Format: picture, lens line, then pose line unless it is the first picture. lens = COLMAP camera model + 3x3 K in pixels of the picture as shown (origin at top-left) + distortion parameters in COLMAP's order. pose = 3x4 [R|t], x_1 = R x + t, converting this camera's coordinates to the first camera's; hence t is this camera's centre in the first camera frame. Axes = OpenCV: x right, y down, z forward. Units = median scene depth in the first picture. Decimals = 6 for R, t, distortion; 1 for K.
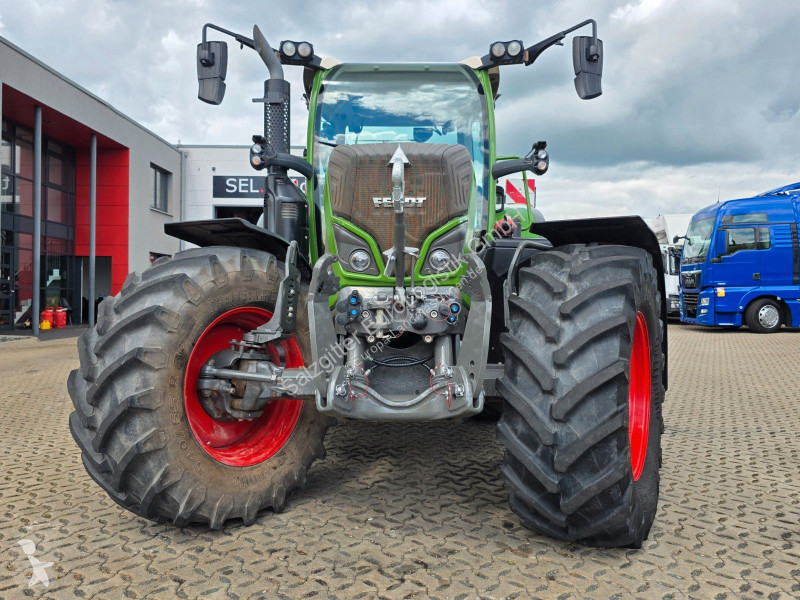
lens RADIAL K [[624.1, 0, 400.0], [0, 624.1, 300.0], [0, 0, 1]] dist [0.025980, 0.000783]
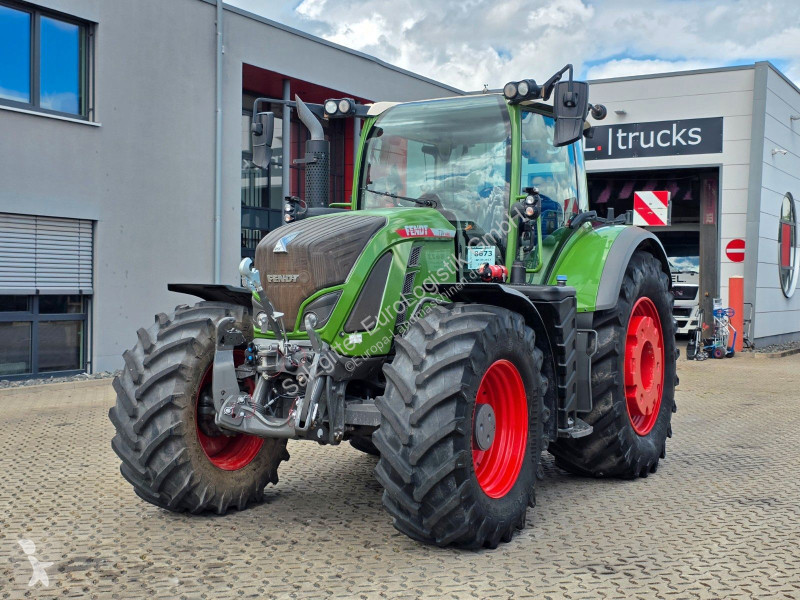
lens RADIAL K [[1063.8, 0, 400.0], [0, 1063.8, 300.0], [0, 0, 1]] dist [0.119497, -0.037680]
pose [[0.880448, 0.003611, -0.474129, 1.124758], [-0.005779, 0.999978, -0.003116, -0.086475], [0.474107, 0.005484, 0.880450, -0.793220]]
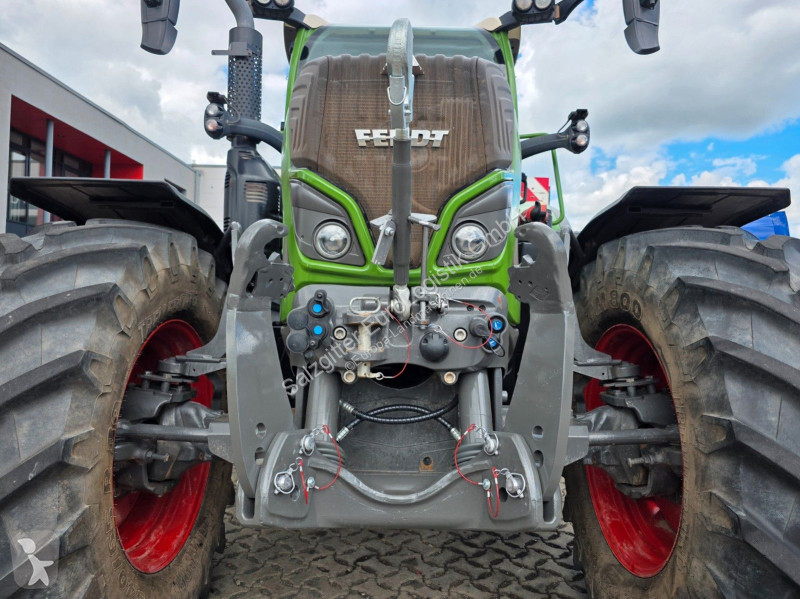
lens RADIAL K [[548.4, 0, 409.2], [0, 548.4, 299.1], [0, 0, 1]] dist [0.019303, -0.001835]
pose [[0.999680, 0.010689, 0.022934, -0.003399], [-0.010209, 0.999729, -0.020936, 0.001163], [-0.023152, 0.020695, 0.999518, 0.420260]]
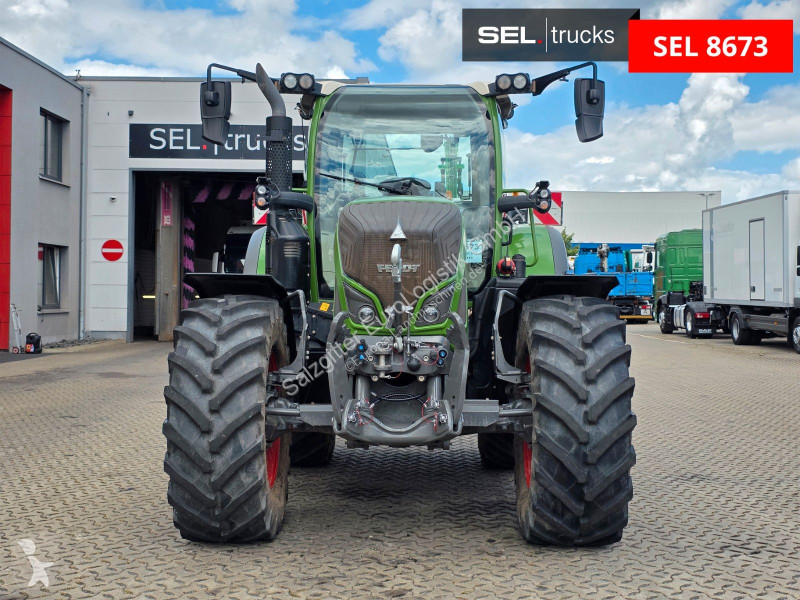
lens RADIAL K [[1048.4, 0, 400.0], [0, 1048.4, 300.0], [0, 0, 1]] dist [0.102213, -0.037565]
pose [[0.999861, 0.001846, -0.016599, 0.031307], [-0.001941, 0.999982, -0.005744, -0.068224], [0.016588, 0.005776, 0.999846, -0.905986]]
